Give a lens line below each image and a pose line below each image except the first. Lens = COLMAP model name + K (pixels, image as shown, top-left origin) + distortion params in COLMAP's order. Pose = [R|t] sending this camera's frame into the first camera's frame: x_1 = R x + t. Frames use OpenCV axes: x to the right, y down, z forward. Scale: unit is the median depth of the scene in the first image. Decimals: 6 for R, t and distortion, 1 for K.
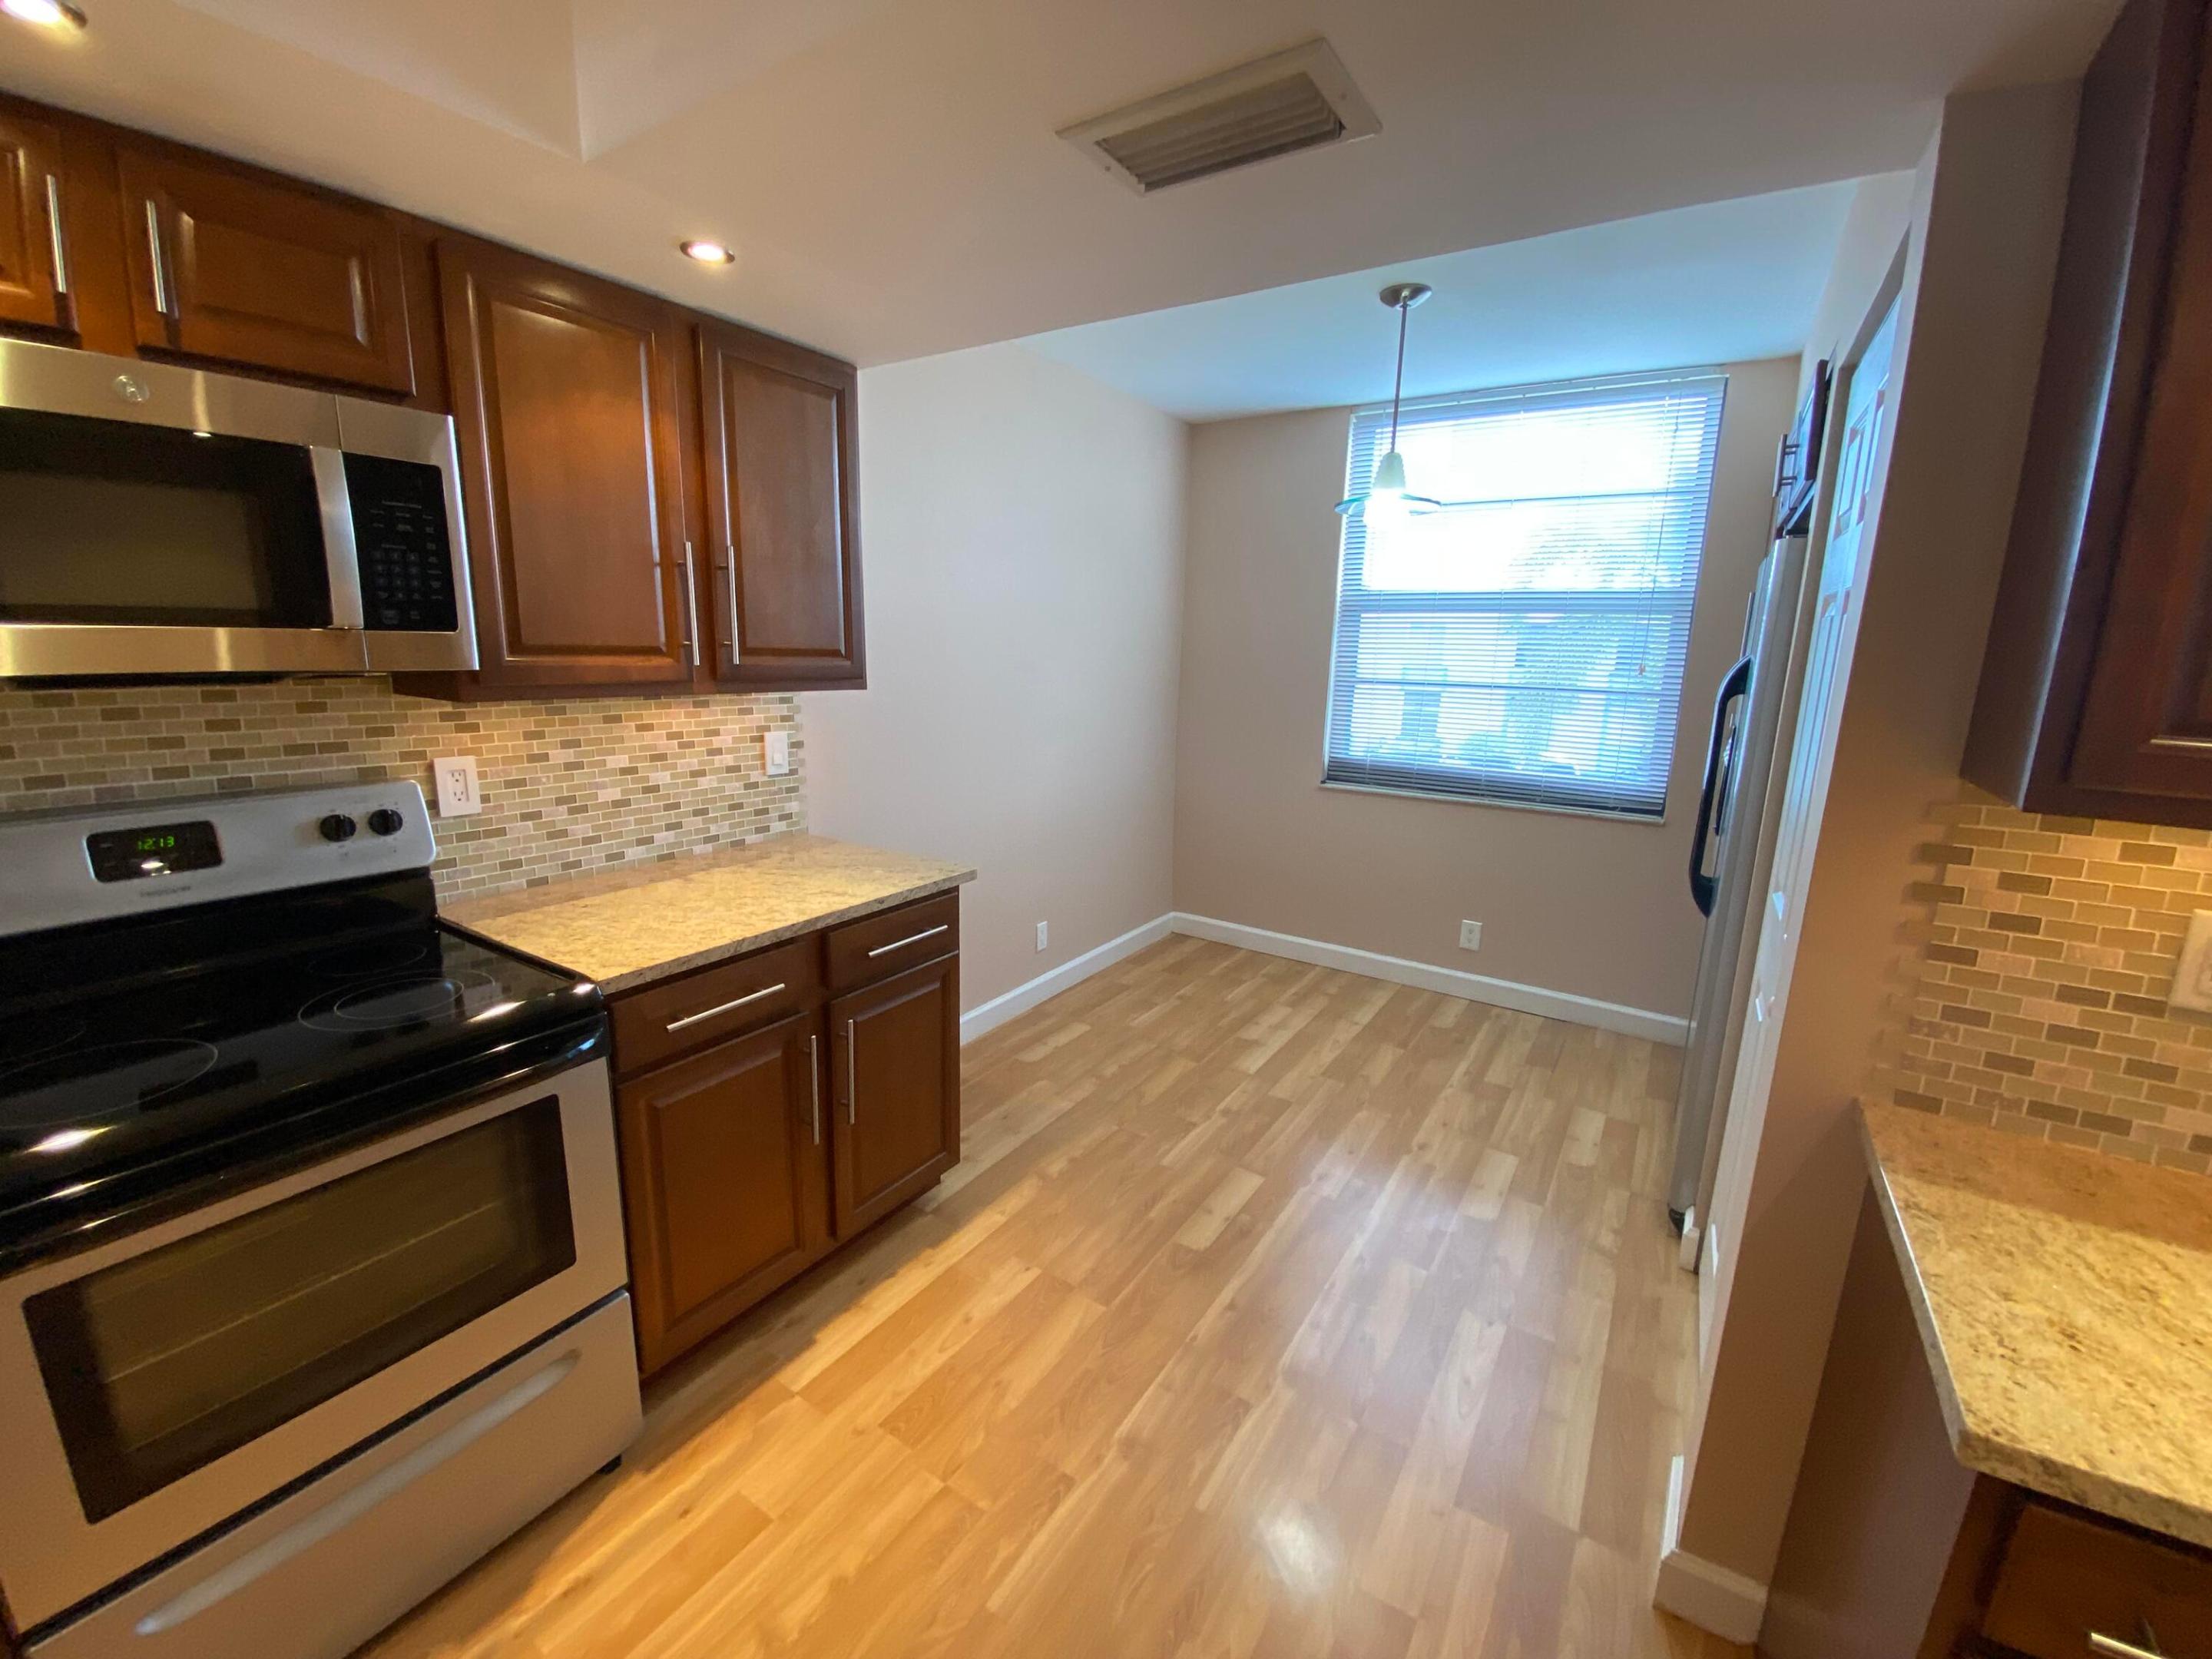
lens RADIAL K [[894.4, 0, 1110.3], [0, 894.4, 829.3], [0, 0, 1]] dist [0.033525, -0.025240]
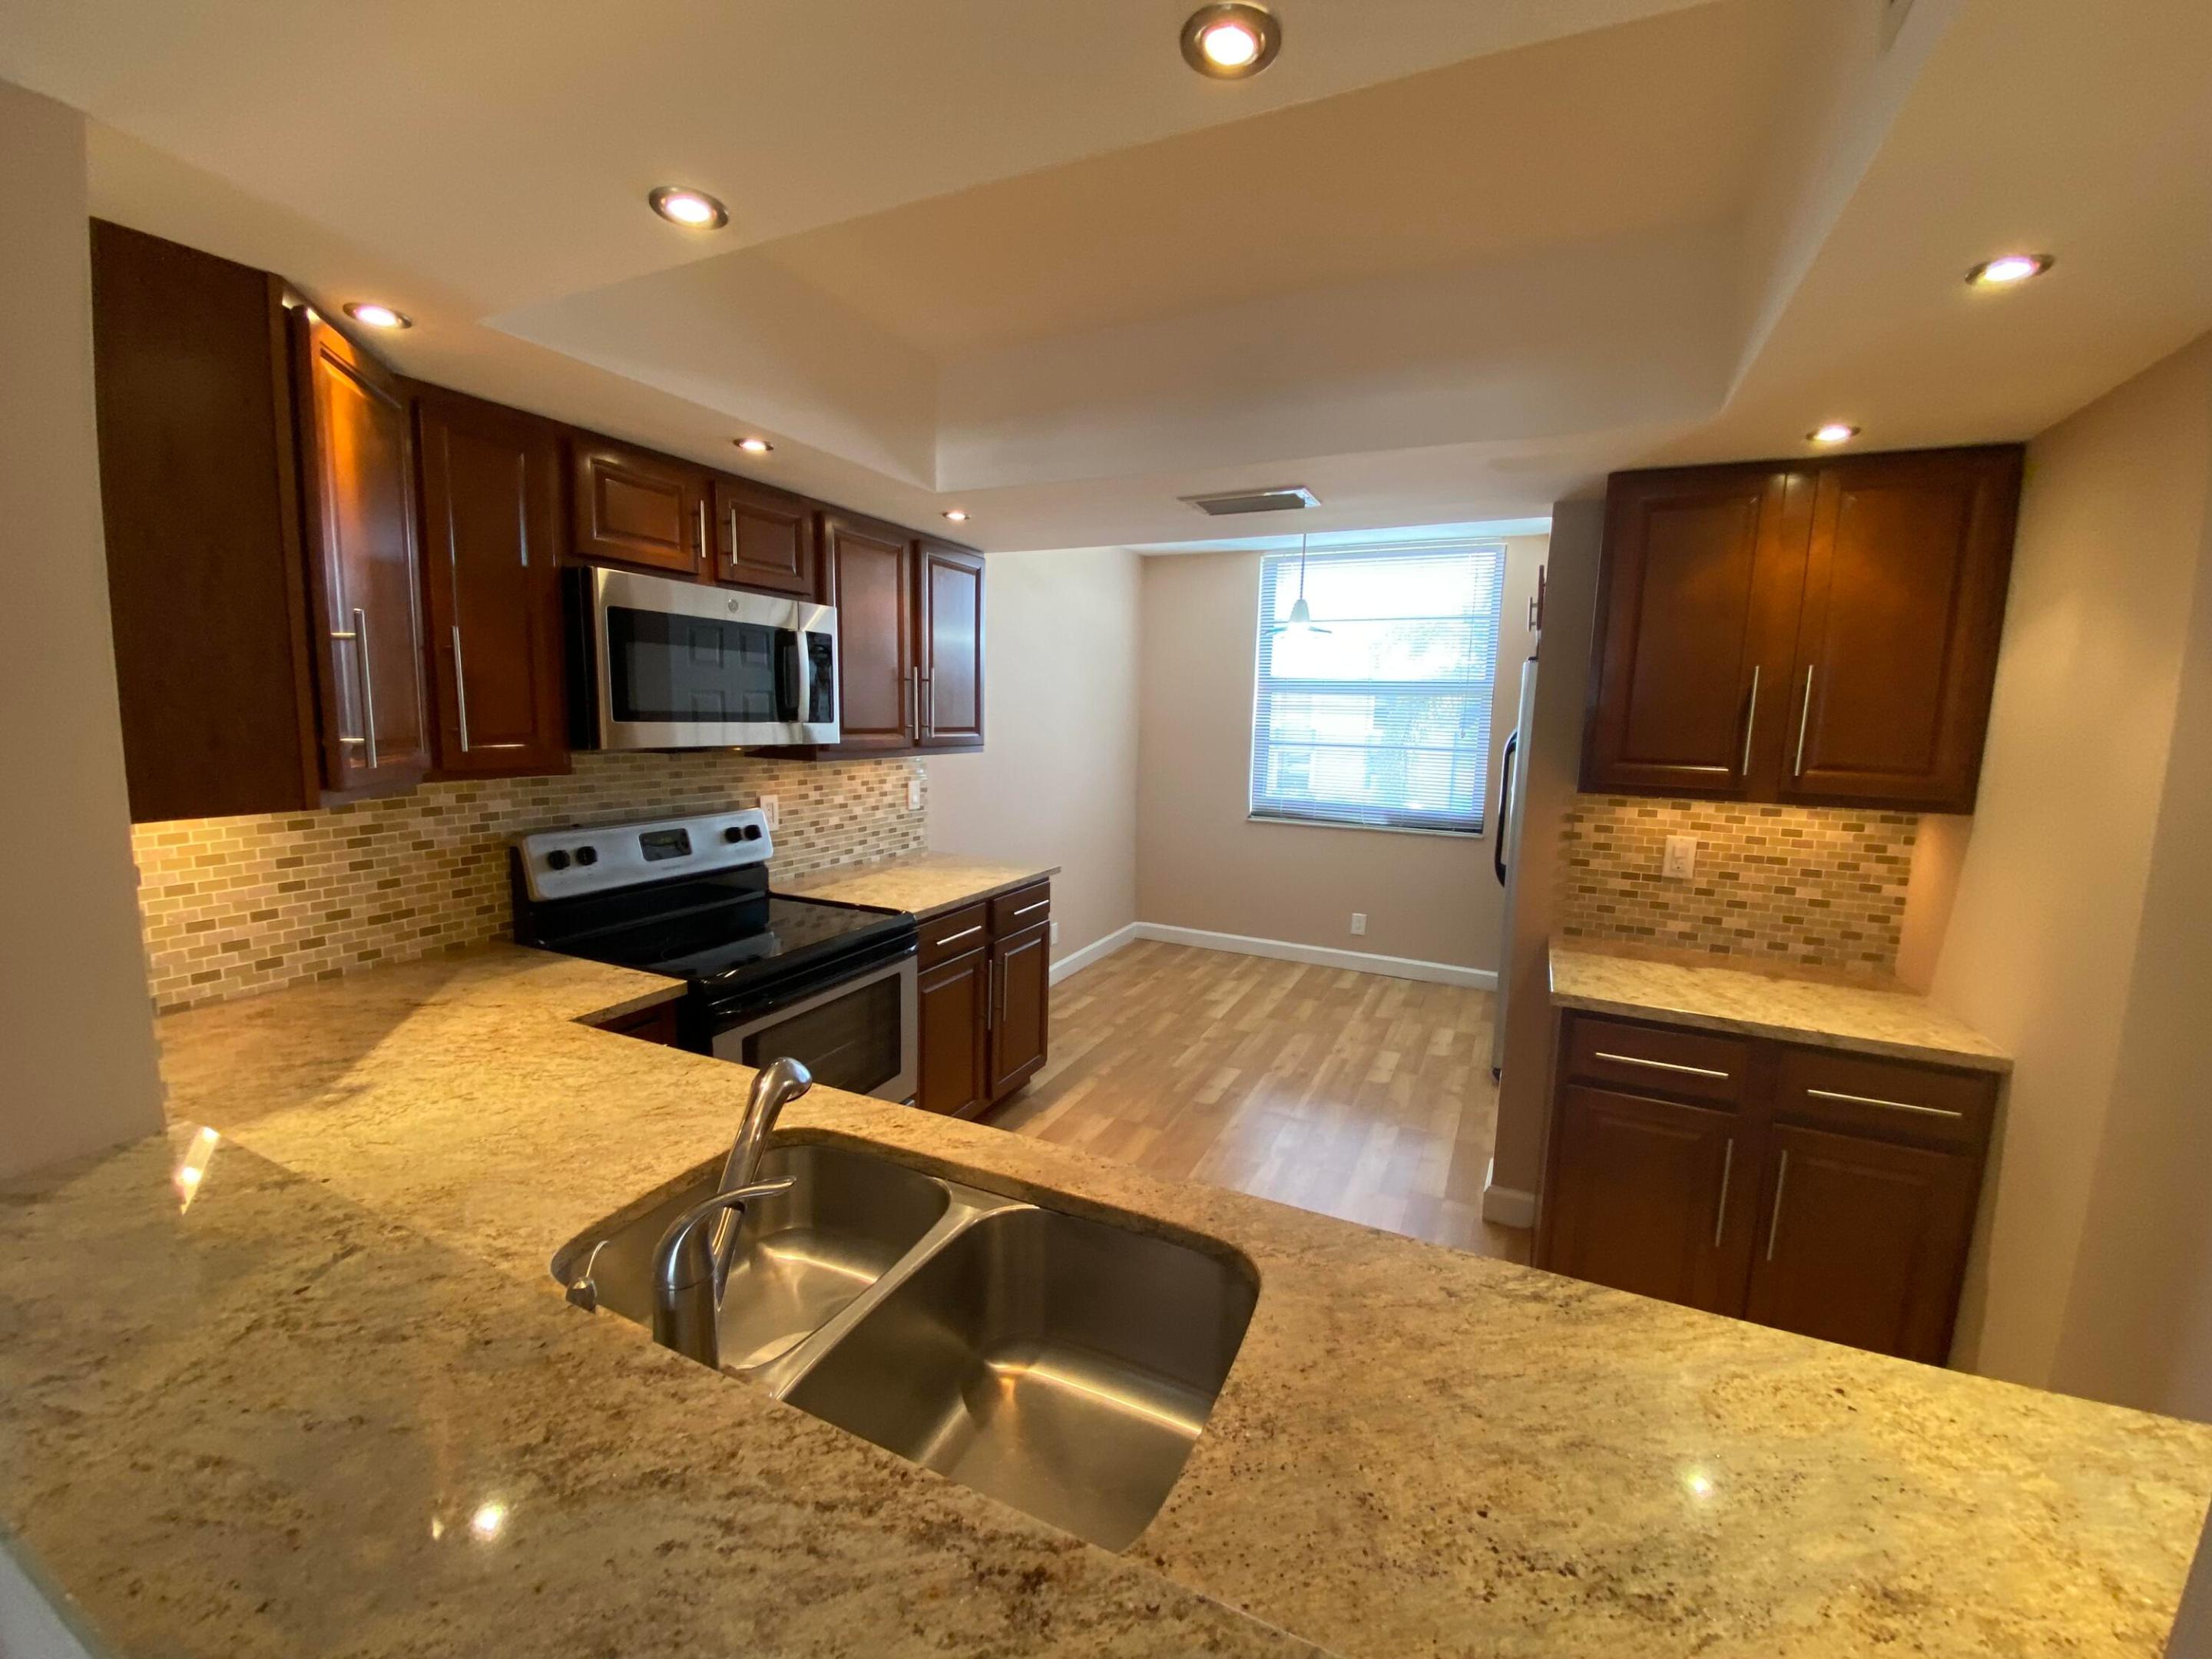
lens RADIAL K [[887.0, 0, 1111.9], [0, 887.0, 830.9], [0, 0, 1]] dist [0.056932, -0.034572]
pose [[0.991006, -0.020680, 0.132208, -0.267177], [0.029123, 0.997636, -0.062250, 0.083255], [-0.130608, 0.065541, 0.989265, -0.546980]]
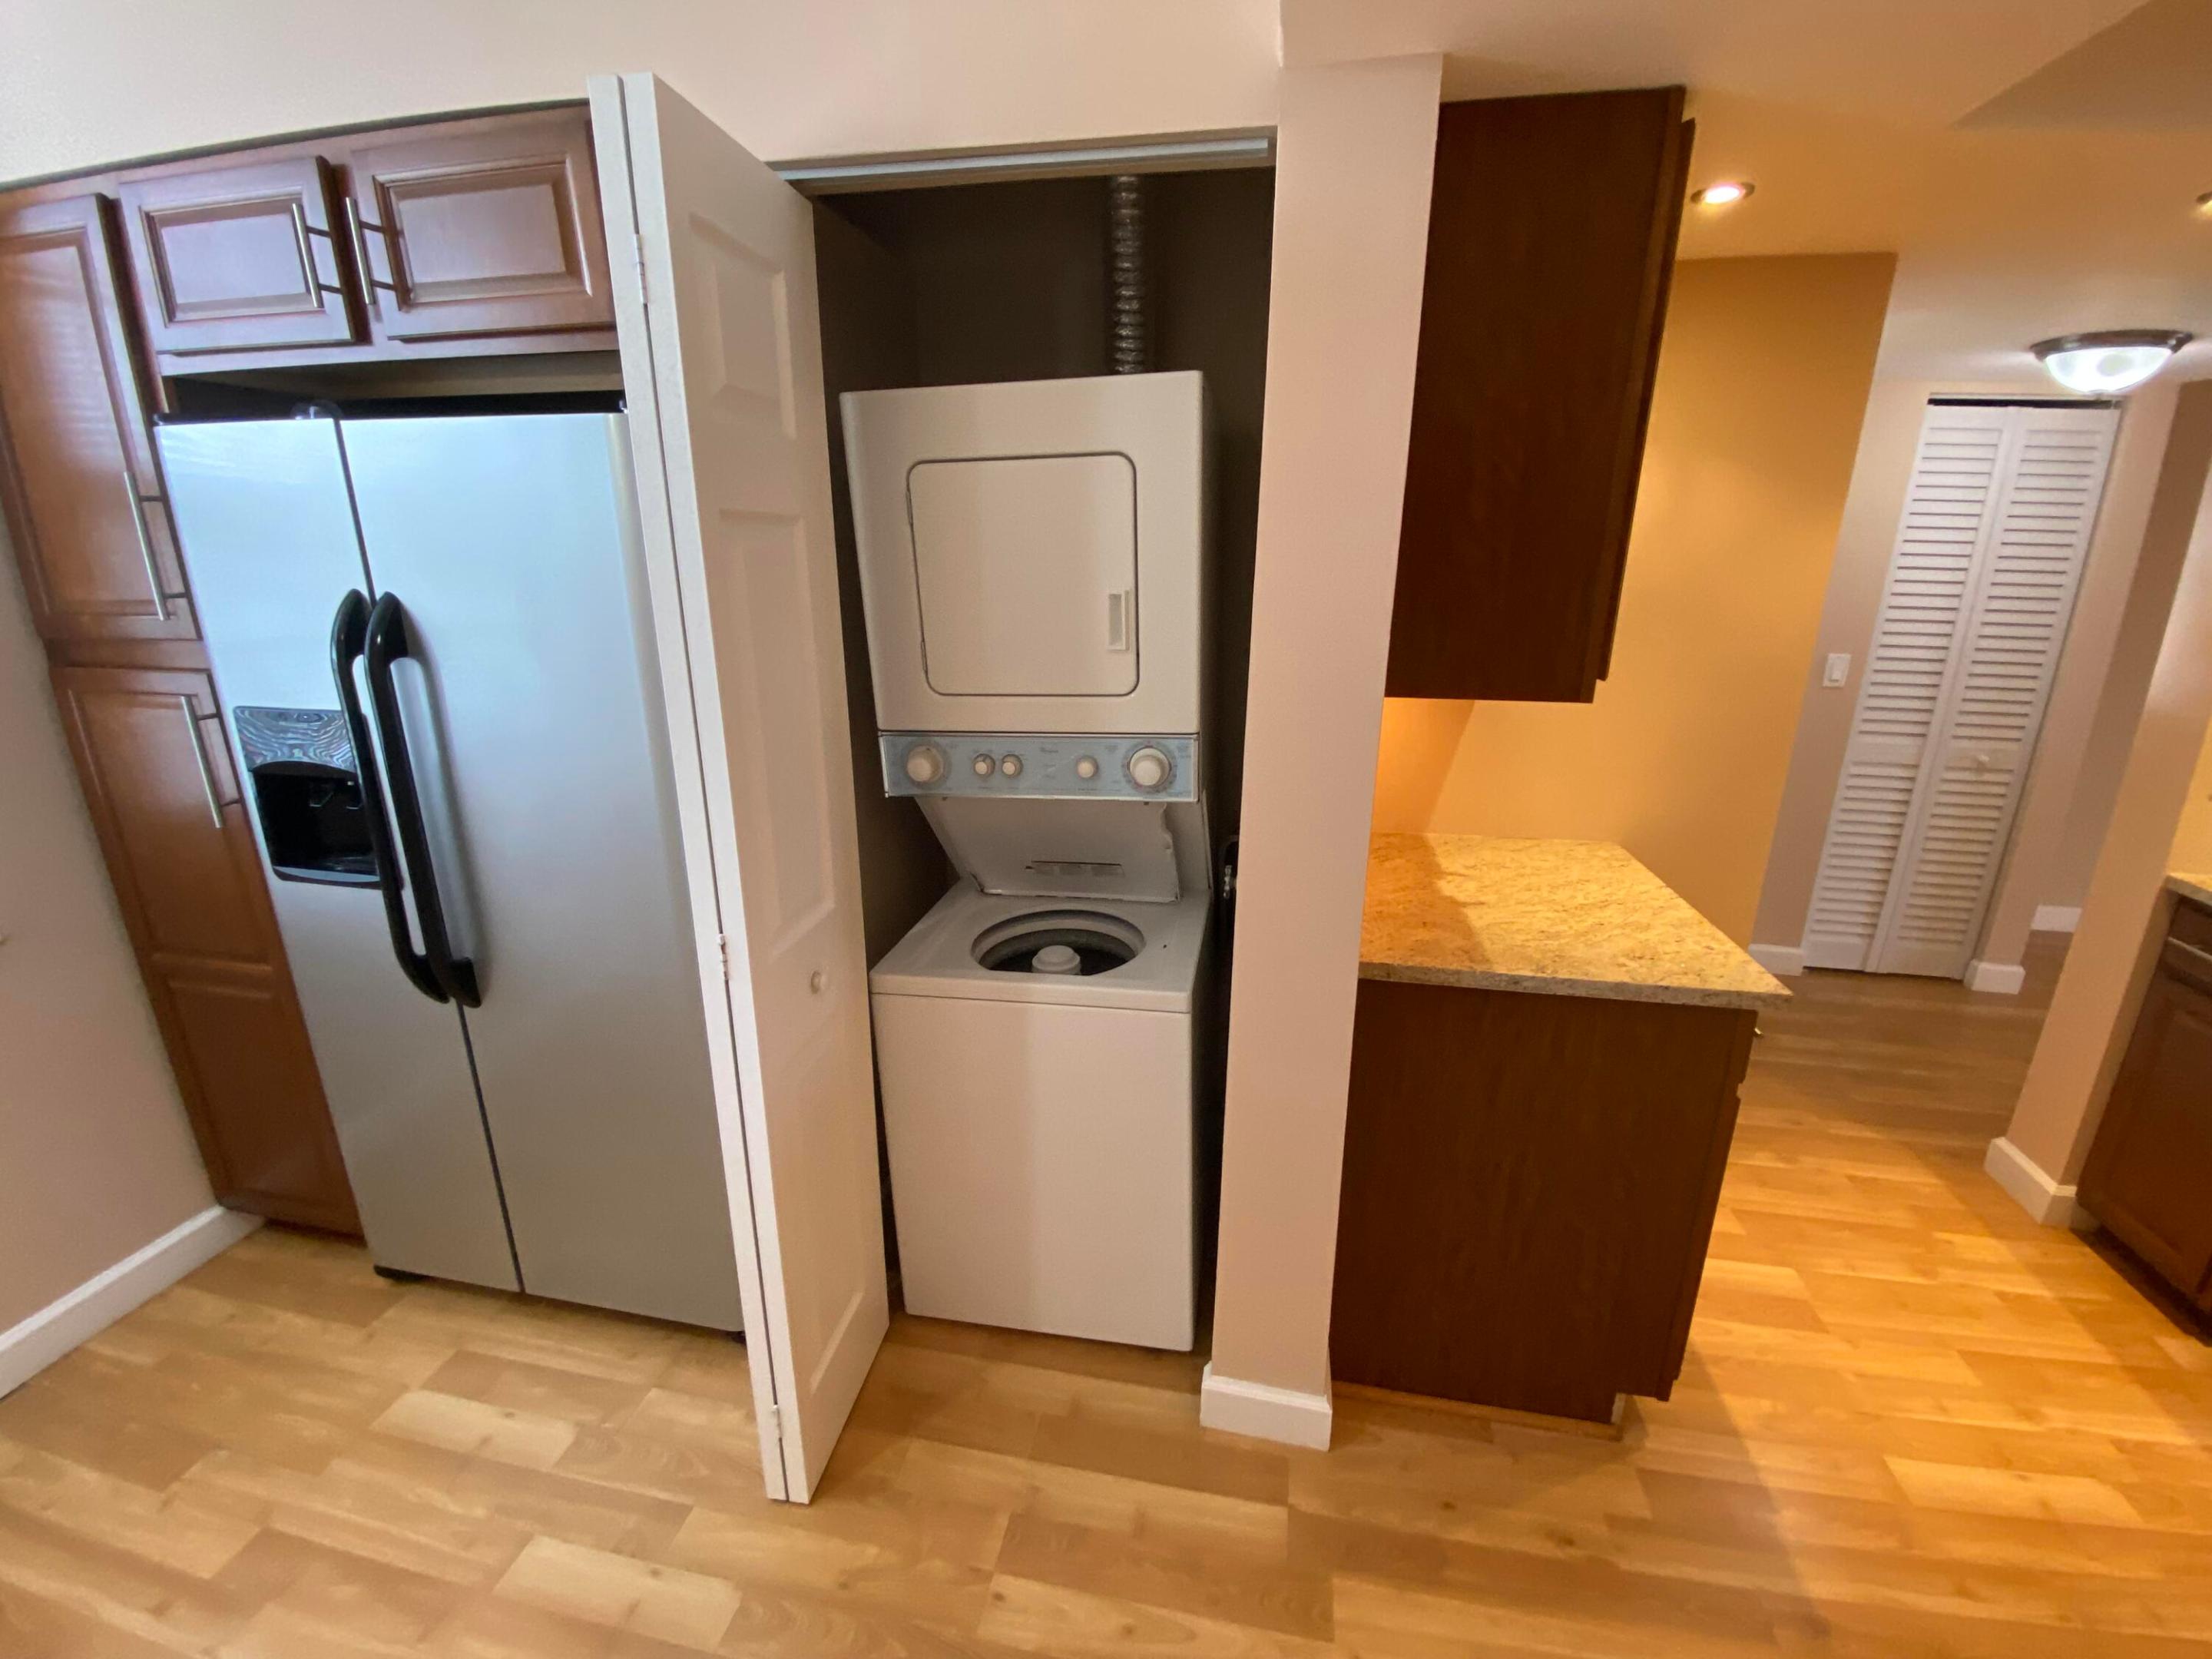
lens RADIAL K [[908.3, 0, 1100.9], [0, 908.3, 831.0], [0, 0, 1]] dist [0.017154, -0.020083]
pose [[-0.371123, -0.294719, 0.880573, -0.040145], [0.178084, 0.908105, 0.378988, -0.208583], [-0.911347, 0.297467, -0.284534, 0.861056]]
